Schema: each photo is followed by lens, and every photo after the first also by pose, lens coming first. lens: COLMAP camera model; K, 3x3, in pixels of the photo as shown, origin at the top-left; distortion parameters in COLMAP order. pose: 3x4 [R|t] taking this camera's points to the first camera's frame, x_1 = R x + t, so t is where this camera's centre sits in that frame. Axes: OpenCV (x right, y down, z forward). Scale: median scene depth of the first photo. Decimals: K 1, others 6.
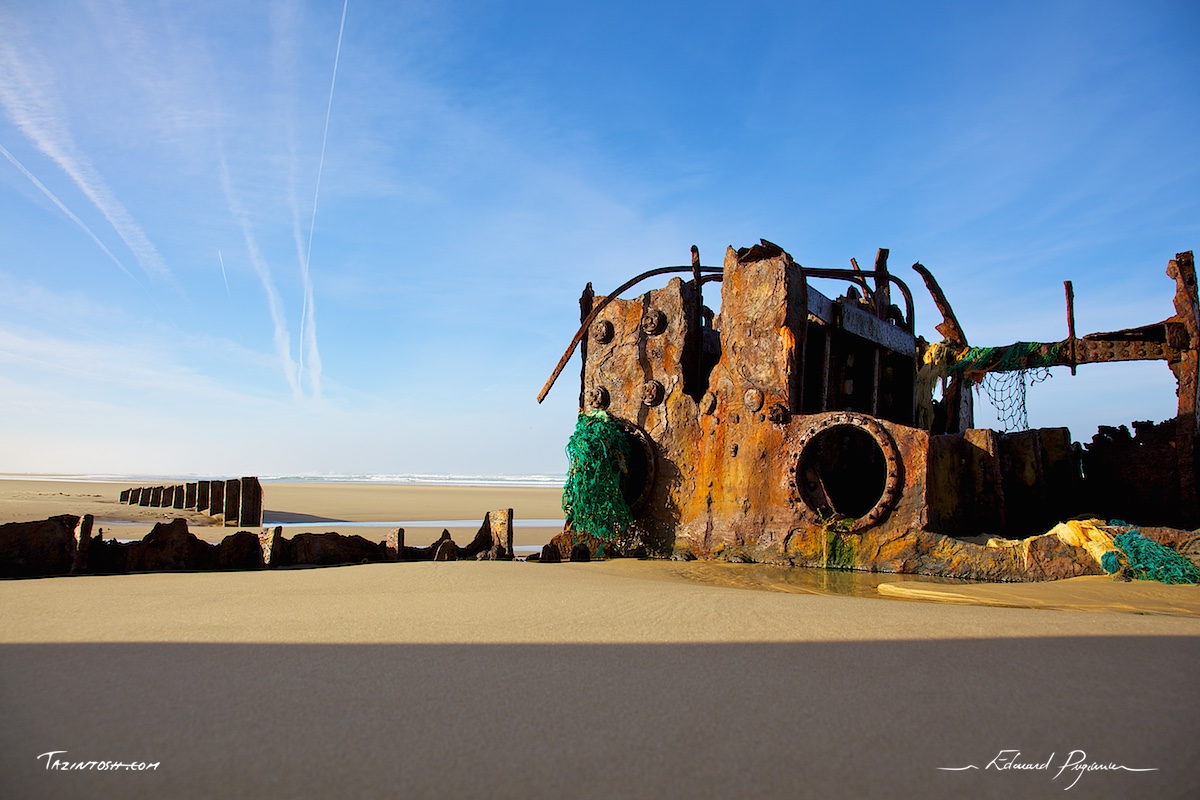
lens RADIAL K [[837.2, 0, 600.0], [0, 837.2, 400.0], [0, 0, 1]] dist [-0.063429, 0.003793]
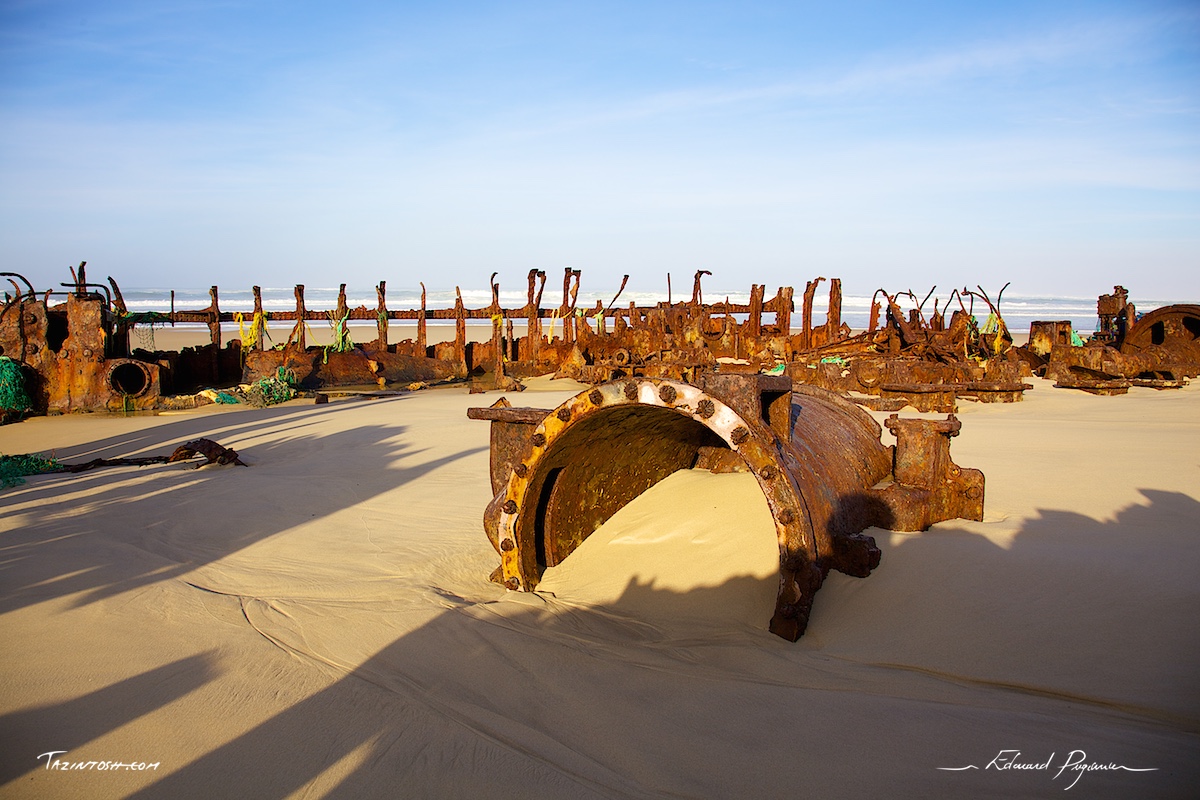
lens RADIAL K [[837.2, 0, 600.0], [0, 837.2, 400.0], [0, 0, 1]] dist [-0.063429, 0.003793]
pose [[0.399707, -0.115520, 0.909335, -1.592355], [-0.088289, 0.982563, 0.163631, -0.436106], [-0.912381, -0.145688, 0.382538, -1.569486]]
